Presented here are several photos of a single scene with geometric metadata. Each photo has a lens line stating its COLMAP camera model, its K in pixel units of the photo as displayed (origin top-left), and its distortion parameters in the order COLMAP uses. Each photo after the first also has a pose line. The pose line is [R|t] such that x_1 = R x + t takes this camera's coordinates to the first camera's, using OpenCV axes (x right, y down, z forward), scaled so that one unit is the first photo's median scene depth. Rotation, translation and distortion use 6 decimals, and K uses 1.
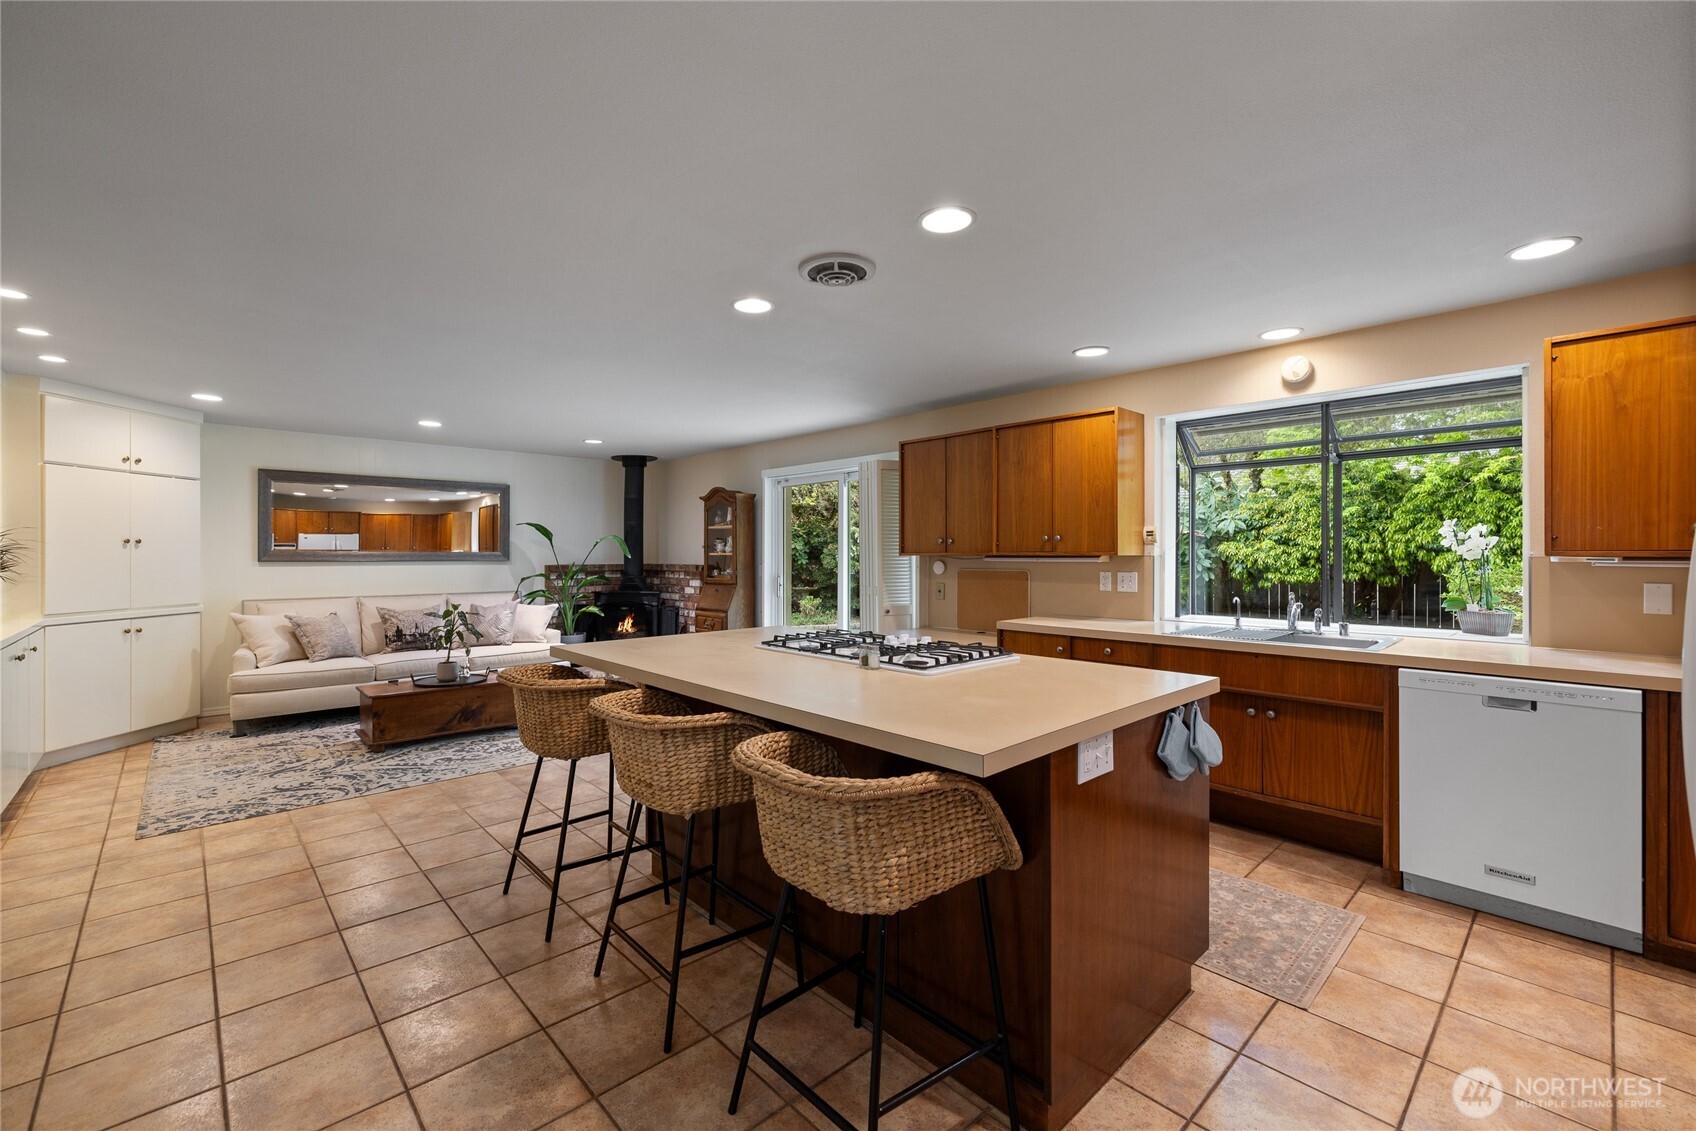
lens RADIAL K [[712.0, 0, 826.8], [0, 712.0, 568.0], [0, 0, 1]] dist [-0.002499, -0.000731]
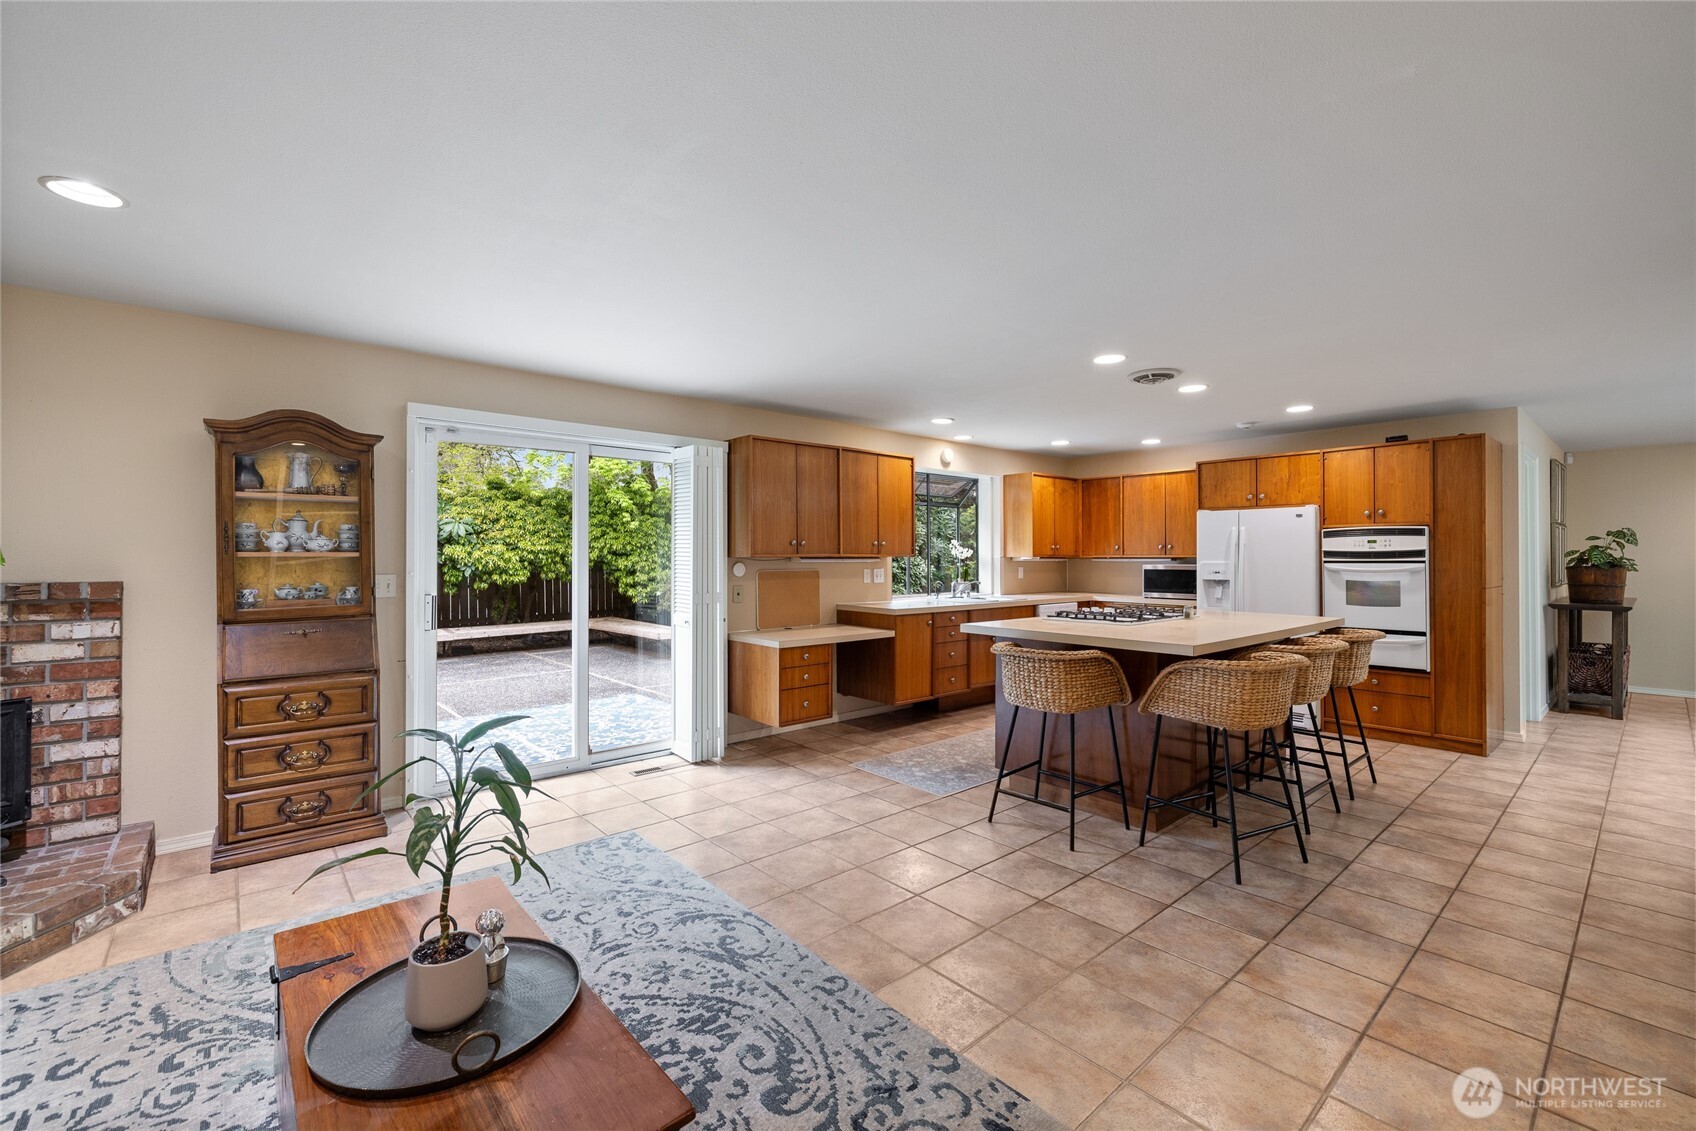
lens RADIAL K [[709.4, 0, 827.8], [0, 709.4, 557.1], [0, 0, 1]] dist [-0.000175, 0.000101]
pose [[0.034937, 0.000410, 0.999389, -1.054668], [0.019023, 0.999818, -0.001075, -0.018629], [-0.999208, 0.019048, 0.034923, 1.106045]]
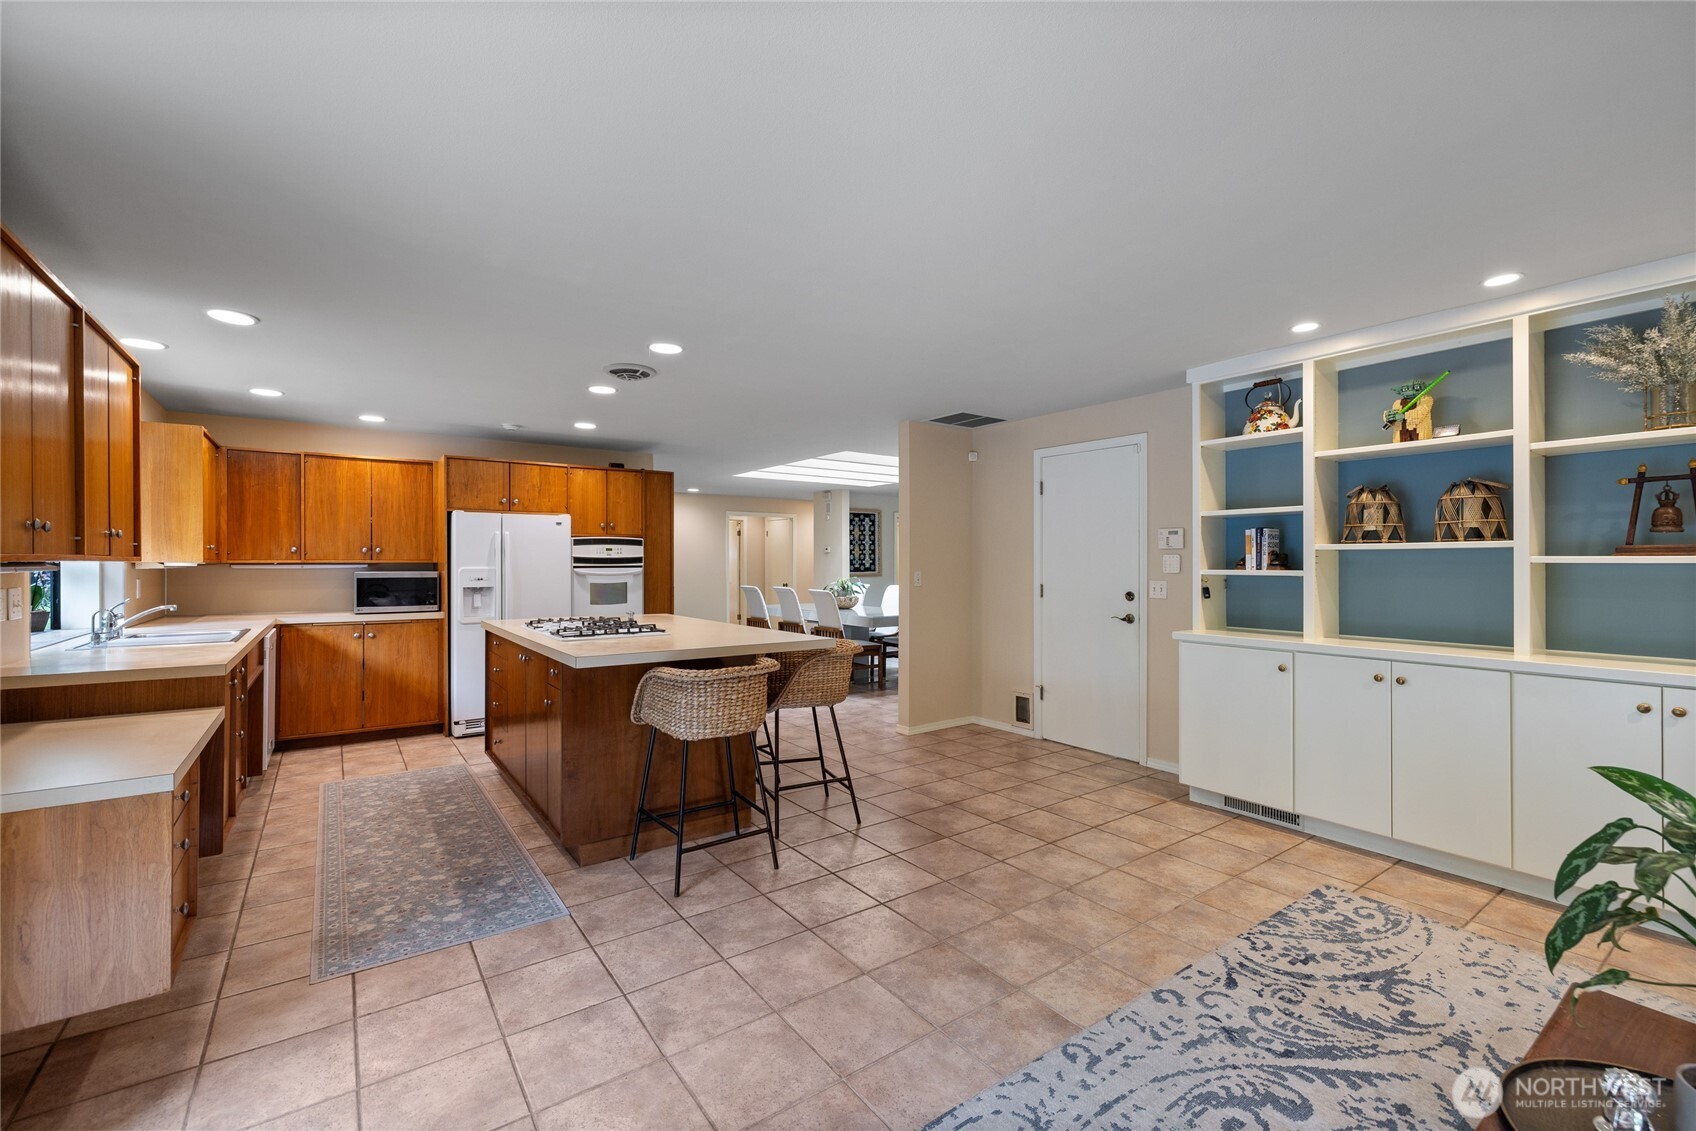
lens RADIAL K [[711.2, 0, 832.7], [0, 711.2, 558.5], [0, 0, 1]] dist [0.000421, 0.000005]
pose [[-0.991680, 0.001776, 0.128719, -0.402784], [0.003287, 0.999928, 0.011528, -0.026413], [-0.128689, 0.011856, -0.991614, 1.616826]]
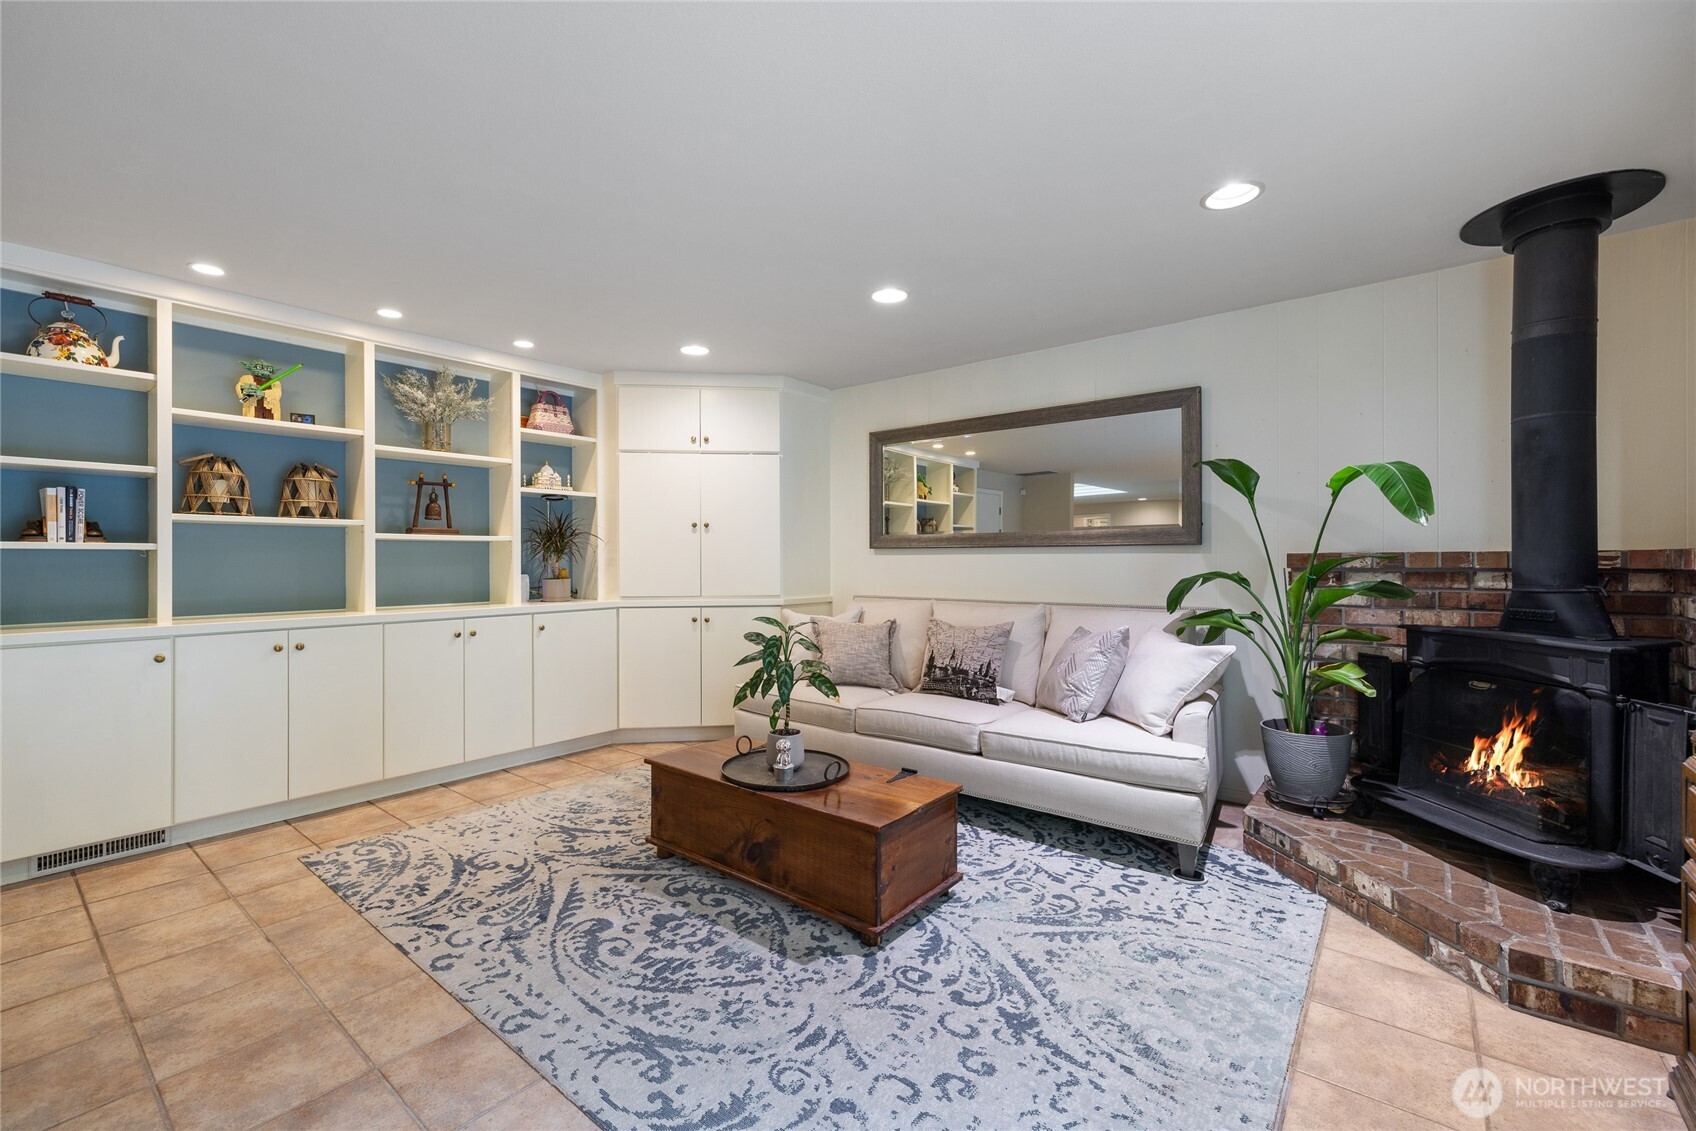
lens RADIAL K [[709.4, 0, 827.8], [0, 709.4, 557.1], [0, 0, 1]] dist [-0.000175, 0.000101]
pose [[0.146600, -0.002687, -0.989192, -0.017756], [-0.015220, 0.999872, -0.004972, 0.008786], [0.989079, 0.015784, 0.146540, 1.253241]]
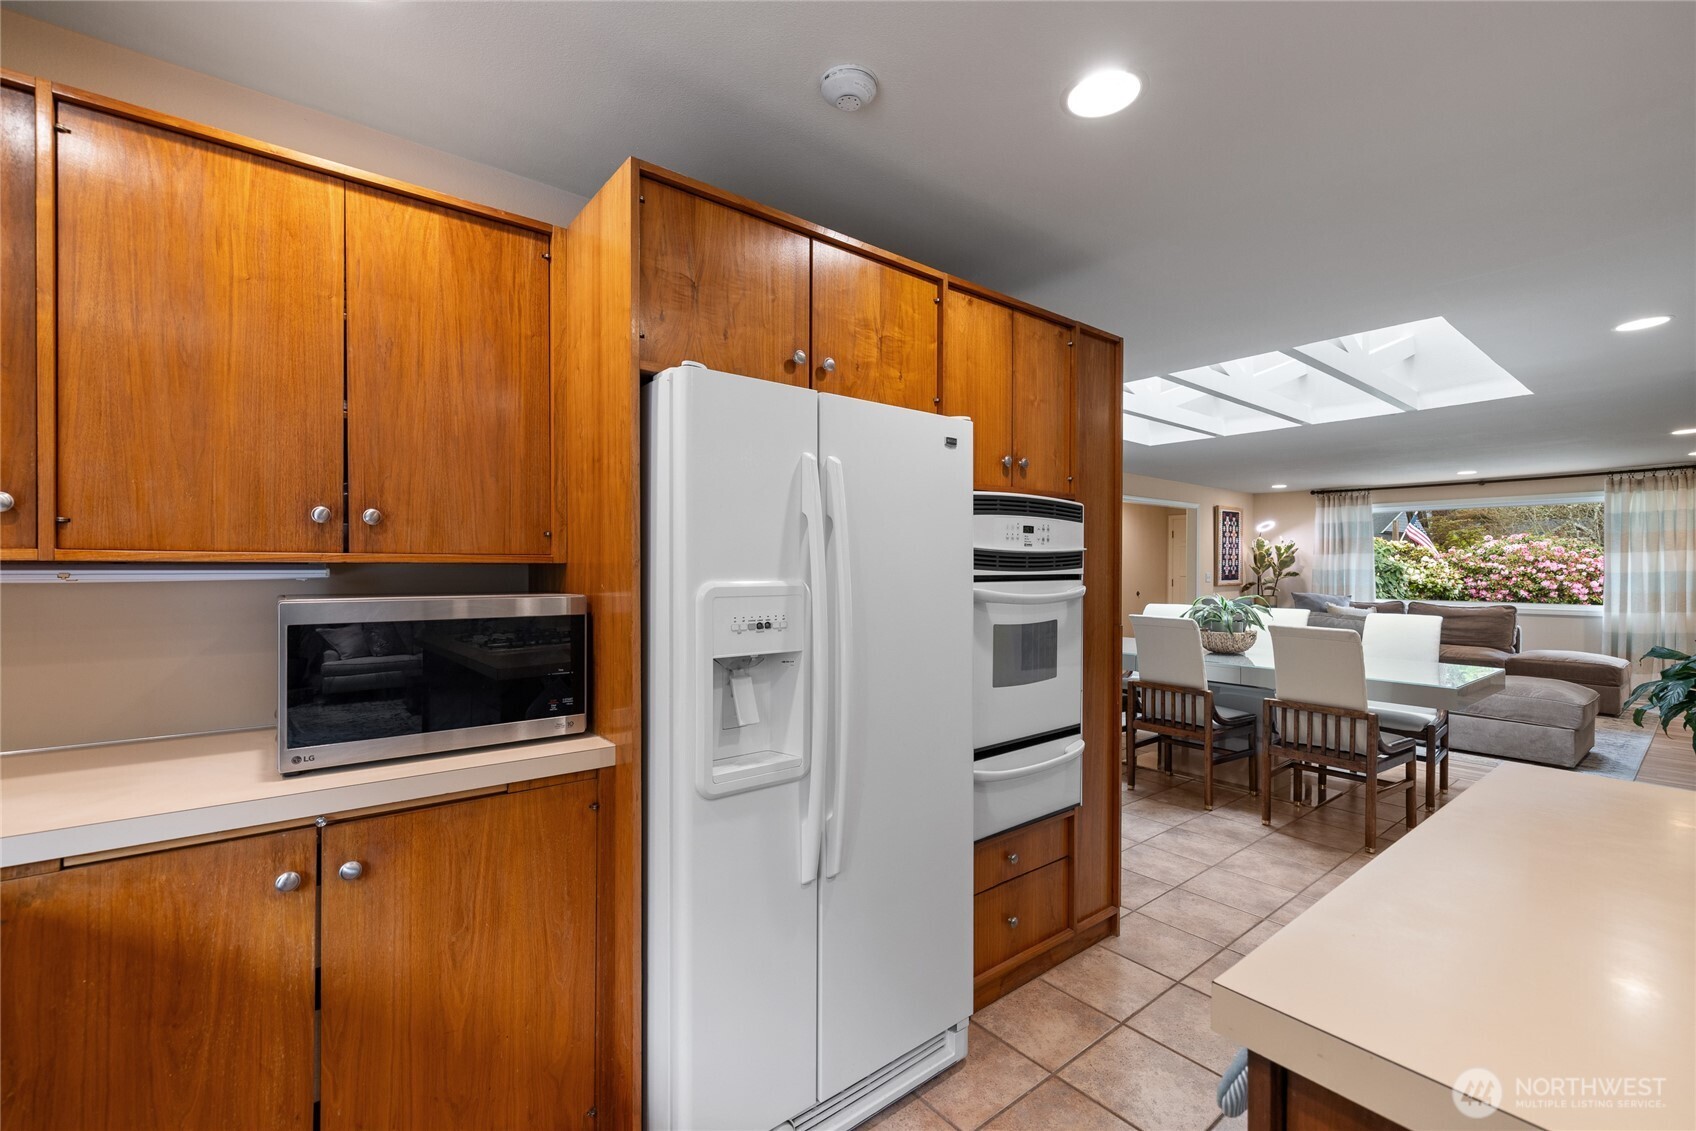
lens RADIAL K [[712.0, 0, 826.8], [0, 712.0, 568.0], [0, 0, 1]] dist [-0.002499, -0.000731]
pose [[-0.996972, -0.003338, 0.077686, 0.383120], [-0.002009, 0.999850, 0.017182, -0.009051], [-0.077732, 0.016974, -0.996830, 0.714027]]
